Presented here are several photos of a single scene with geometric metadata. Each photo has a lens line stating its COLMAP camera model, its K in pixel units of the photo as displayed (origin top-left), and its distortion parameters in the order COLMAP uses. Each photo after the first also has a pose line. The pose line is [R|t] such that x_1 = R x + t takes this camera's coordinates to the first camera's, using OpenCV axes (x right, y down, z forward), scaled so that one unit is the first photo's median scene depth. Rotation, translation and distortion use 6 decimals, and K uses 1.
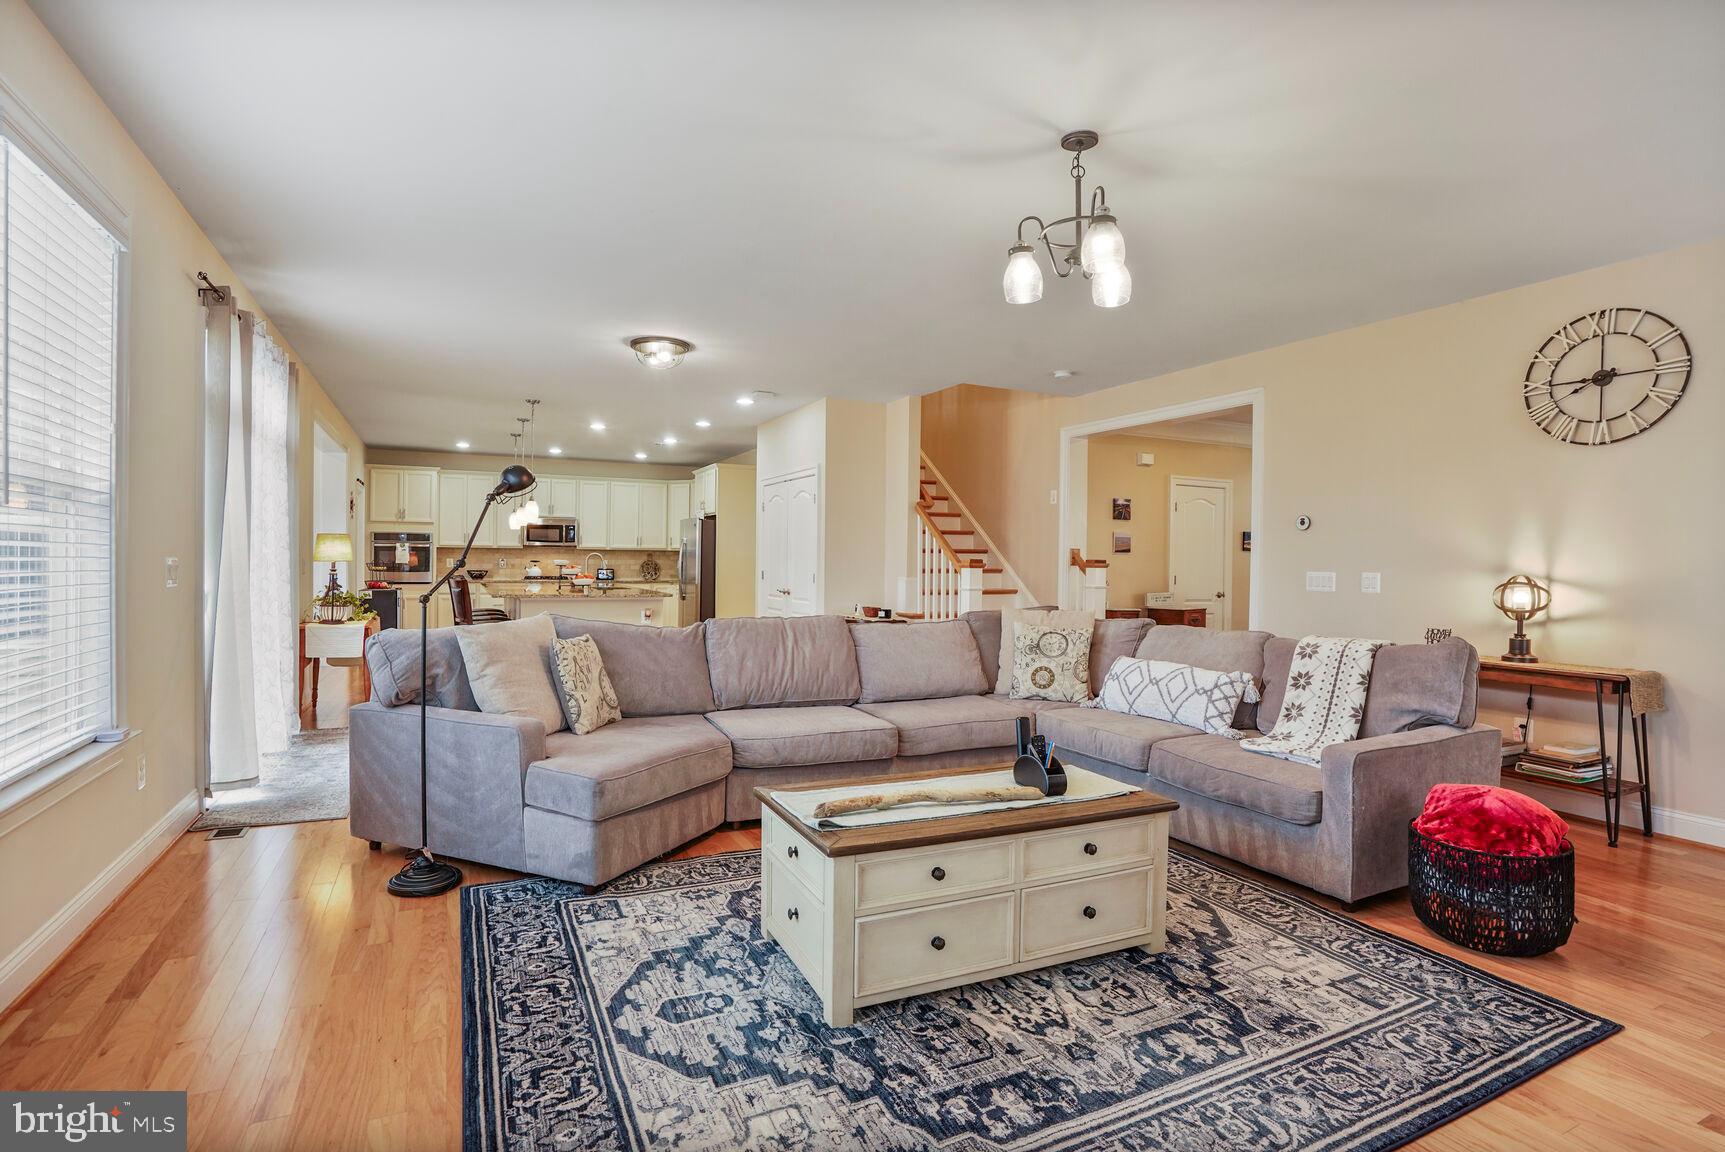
lens RADIAL K [[825.0, 0, 855.2], [0, 825.0, 565.8], [0, 0, 1]] dist [-0.034566, 0.008149]
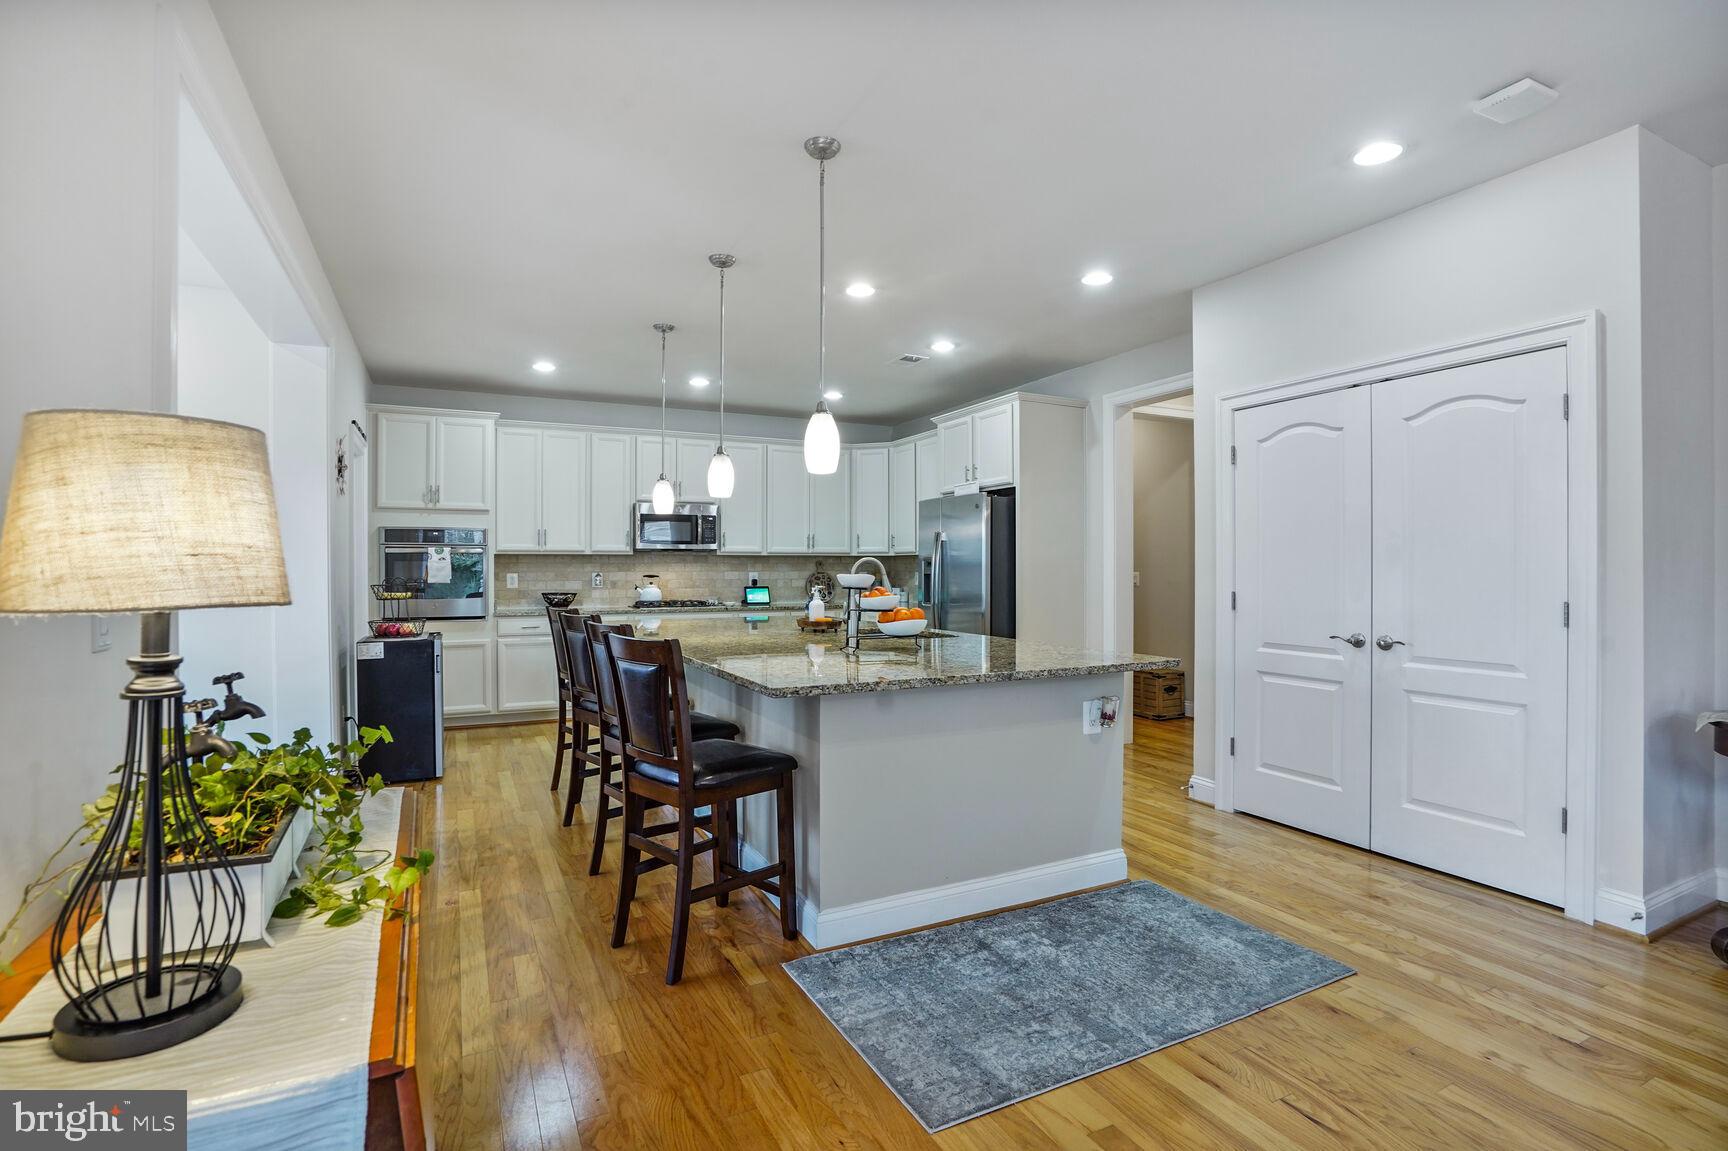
lens RADIAL K [[800.6, 0, 852.2], [0, 800.6, 575.3], [0, 0, 1]] dist [-0.071045, 0.033351]
pose [[0.999901, -0.013822, 0.002652, -1.216522], [0.013820, 0.999904, 0.000931, -0.022447], [-0.002665, -0.000894, 0.999996, 2.067808]]
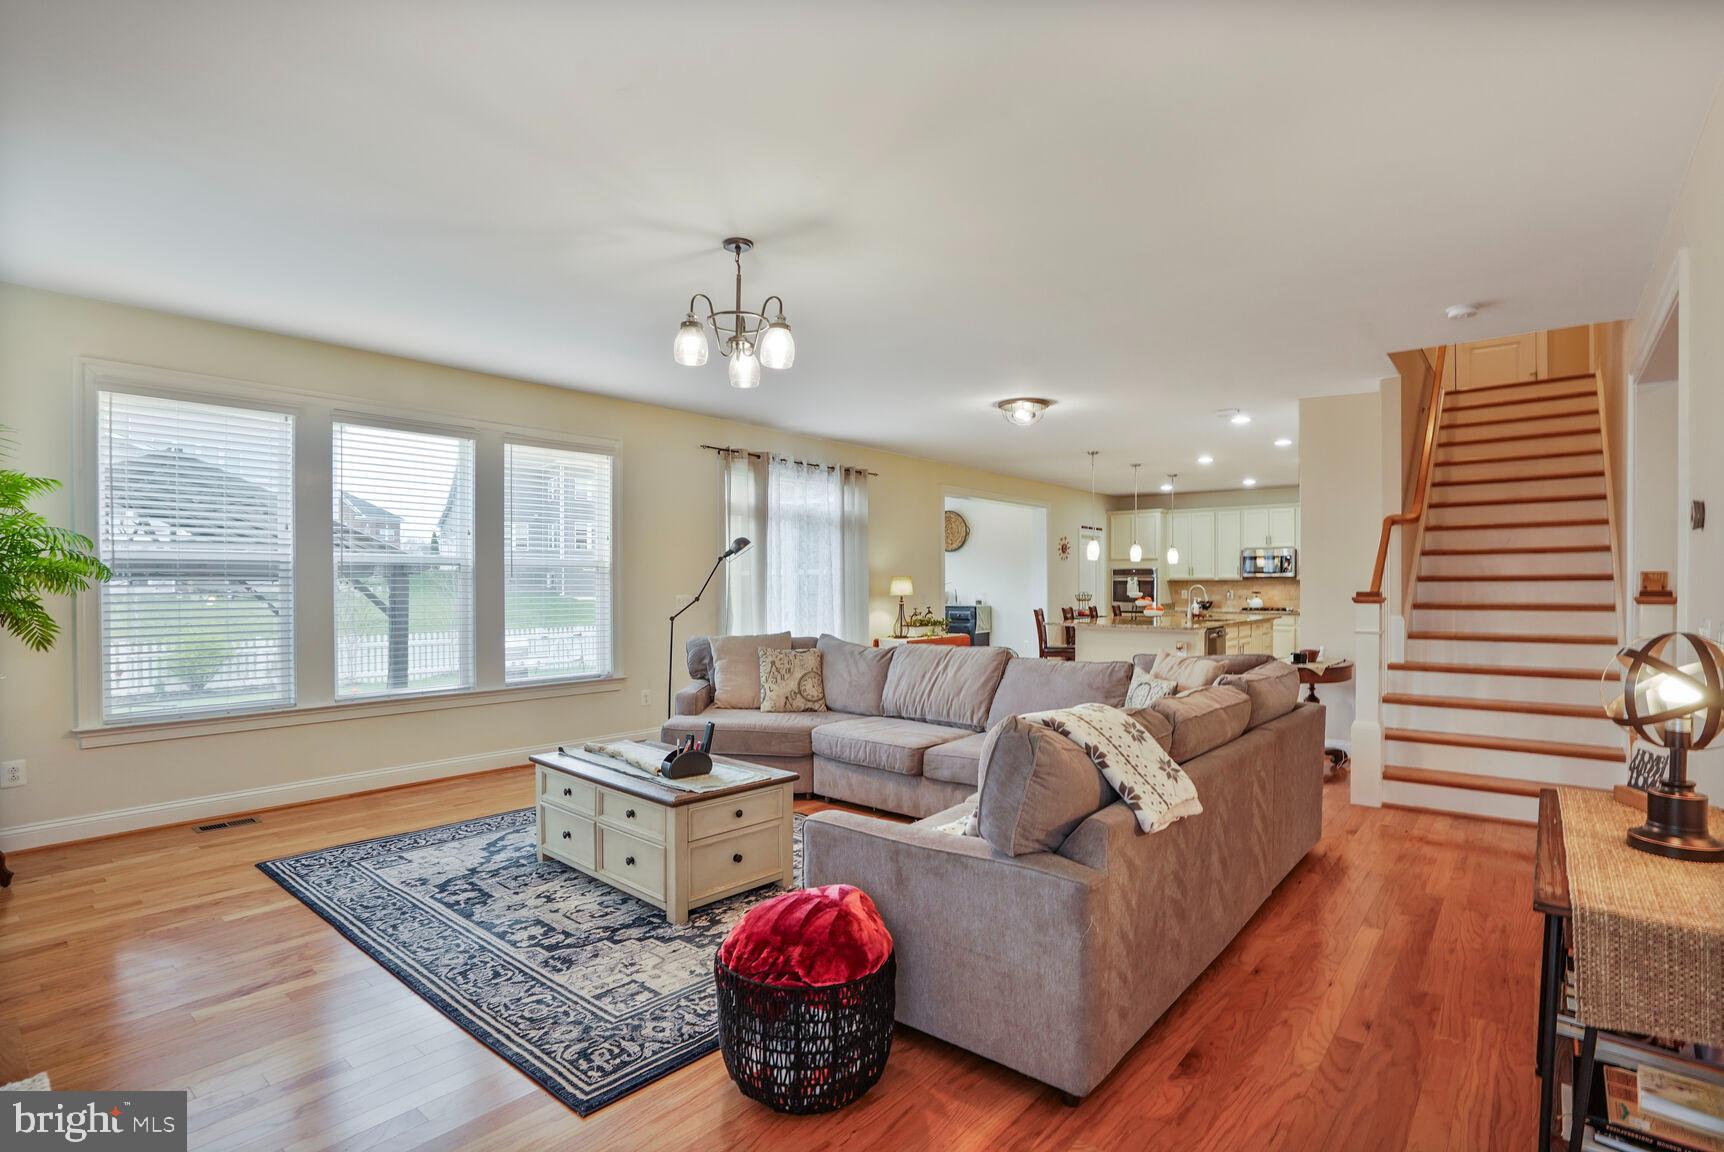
lens RADIAL K [[840.6, 0, 887.8], [0, 840.6, 594.2], [0, 0, 1]] dist [-0.044534, 0.000102]
pose [[0.426010, -0.000268, -0.904718, 1.693870], [-0.000362, 1.000000, -0.000466, -0.015407], [0.904718, 0.000526, 0.426010, 0.793275]]
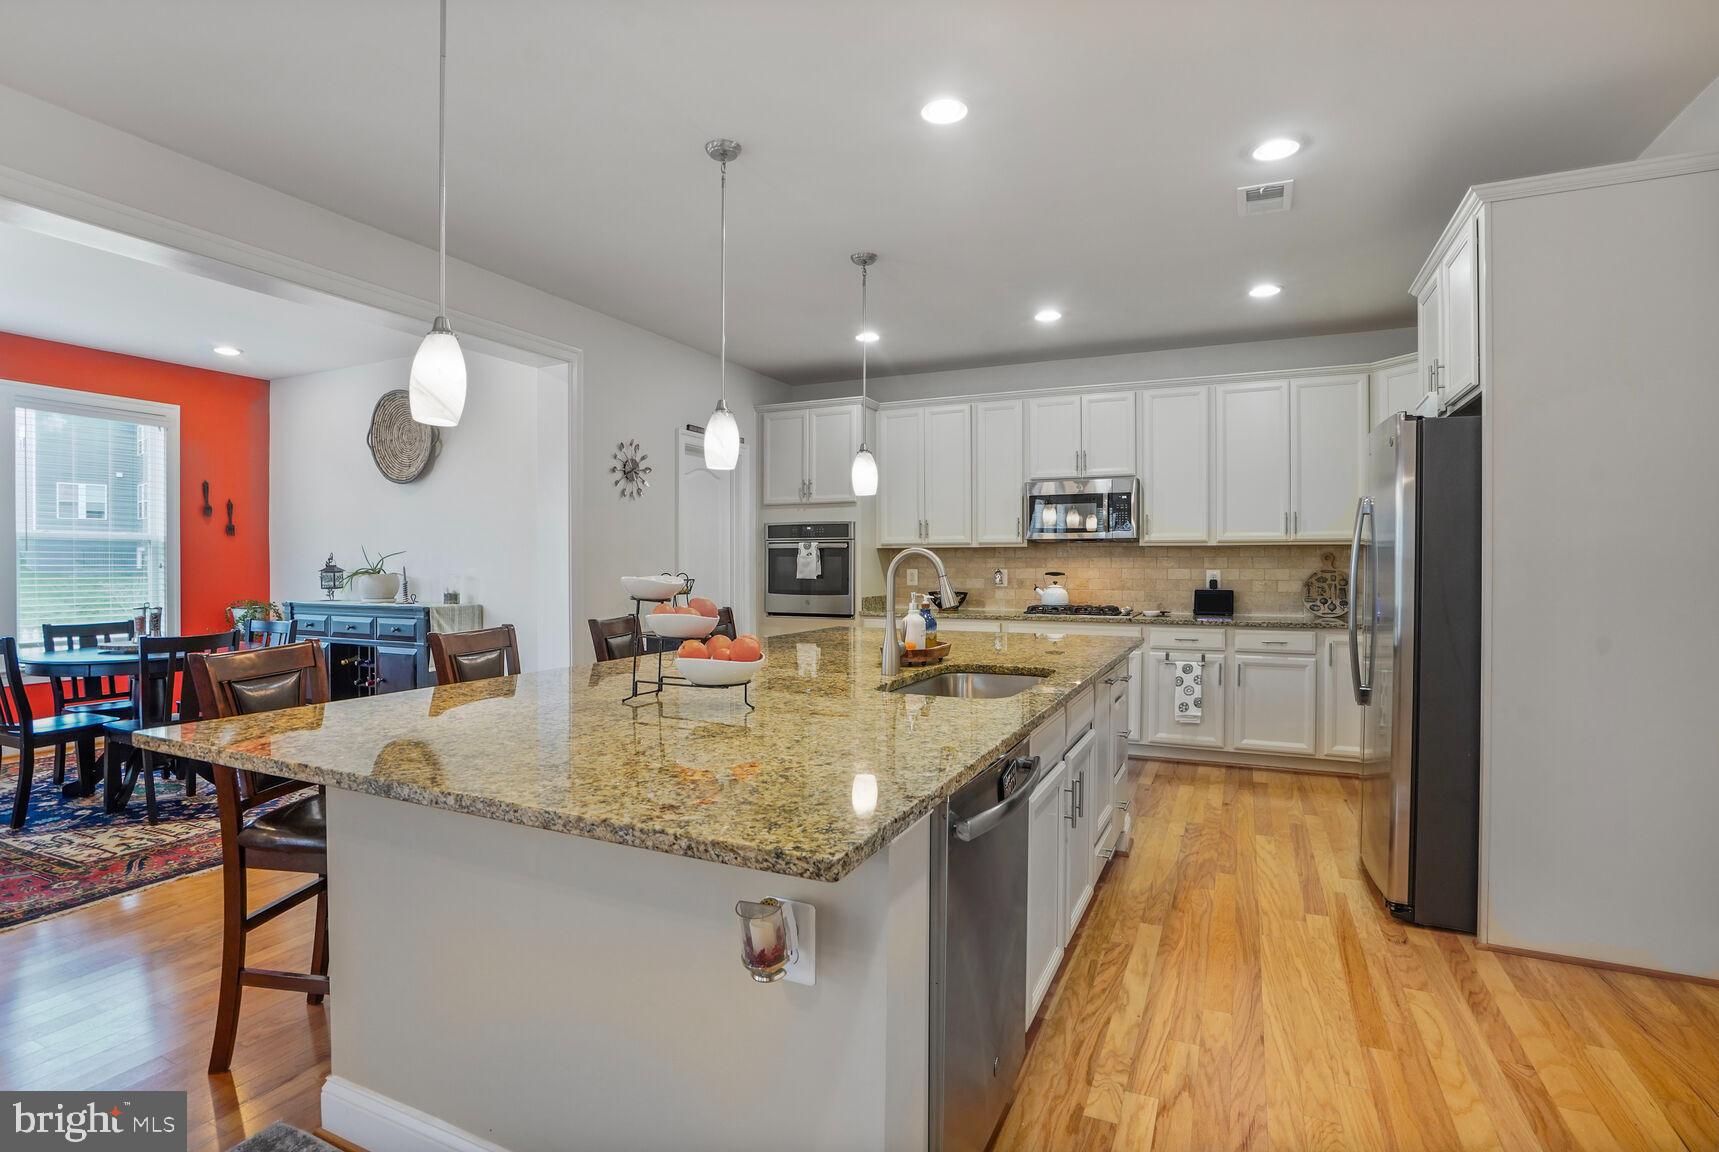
lens RADIAL K [[843.3, 0, 838.2], [0, 843.3, 575.0], [0, 0, 1]] dist [-0.067252, 0.029923]
pose [[0.621601, -0.001766, -0.783332, -0.427808], [0.002608, 0.999997, -0.000185, -0.024340], [0.783330, -0.001928, 0.621603, 2.984376]]
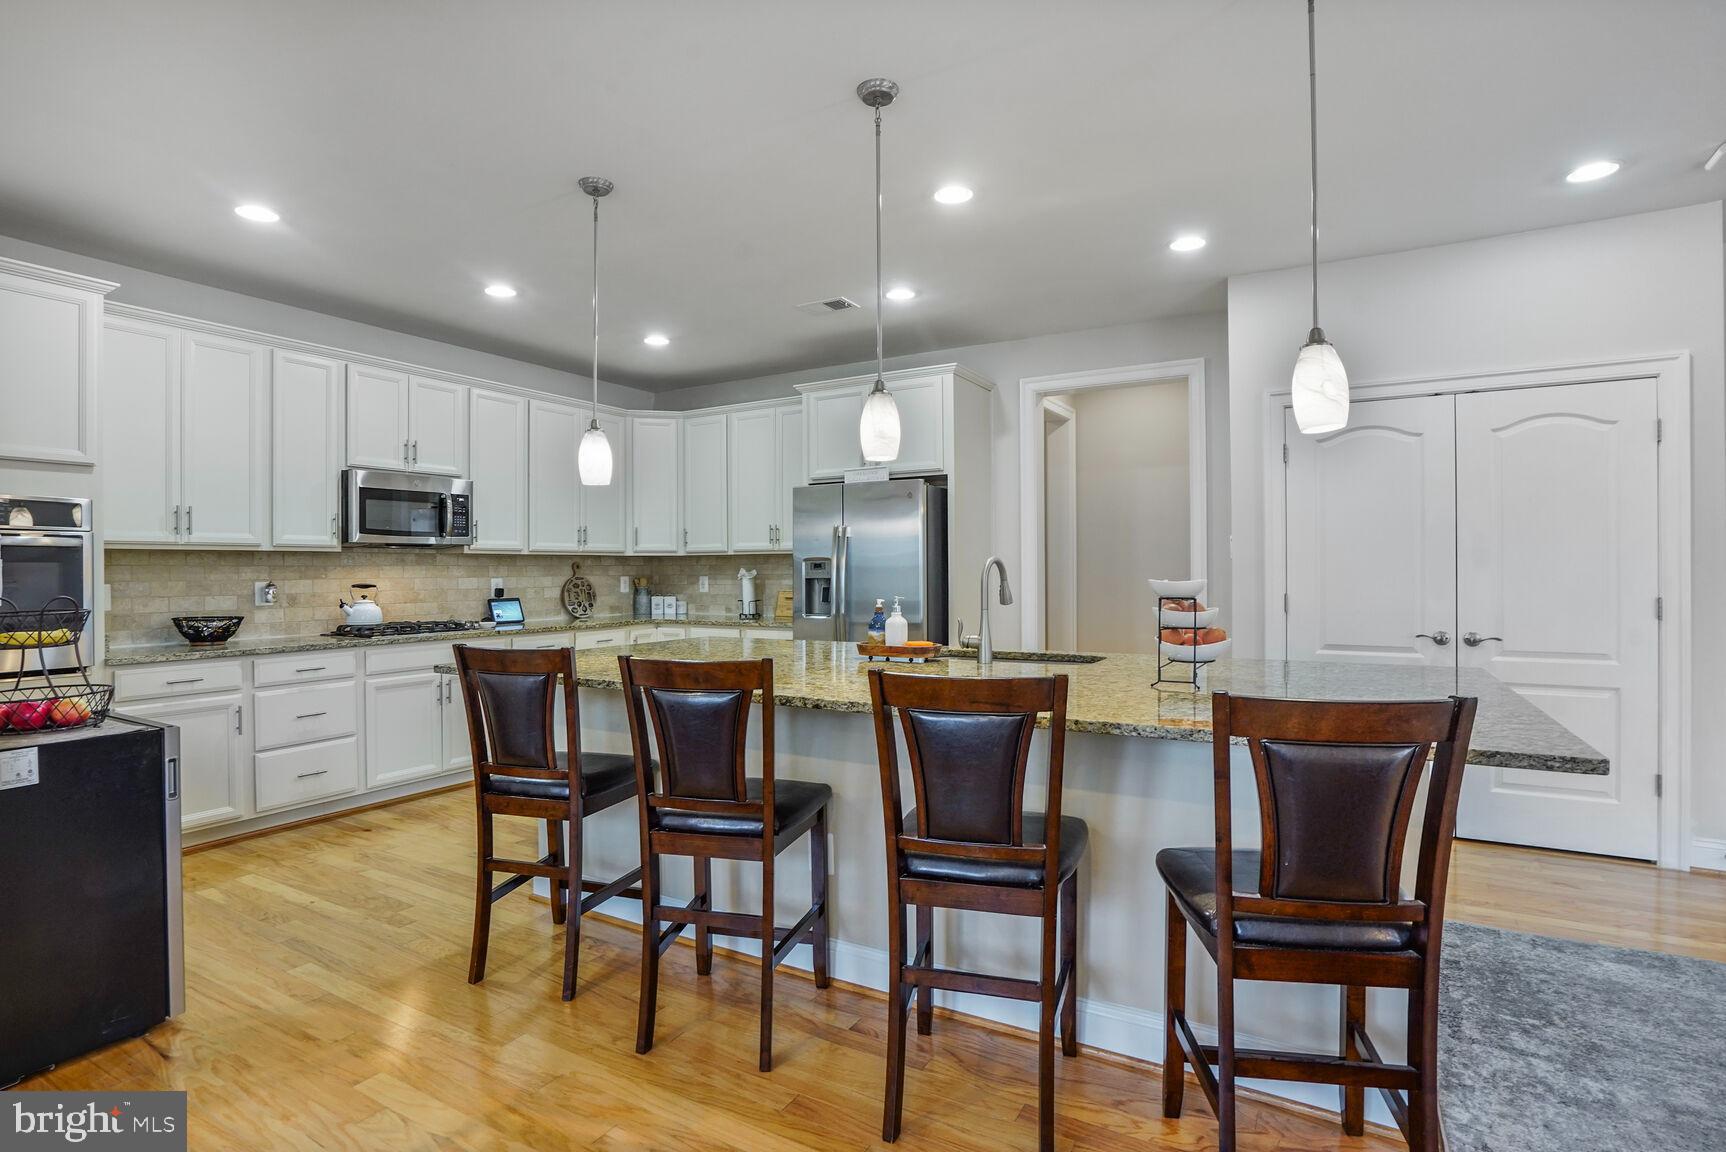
lens RADIAL K [[846.7, 0, 841.7], [0, 846.7, 575.0], [0, 0, 1]] dist [-0.067252, 0.029923]
pose [[0.839656, -0.020599, 0.542728, -2.062794], [0.020135, 0.999774, 0.006795, -0.042885], [-0.542745, 0.005222, 0.839881, 2.758130]]
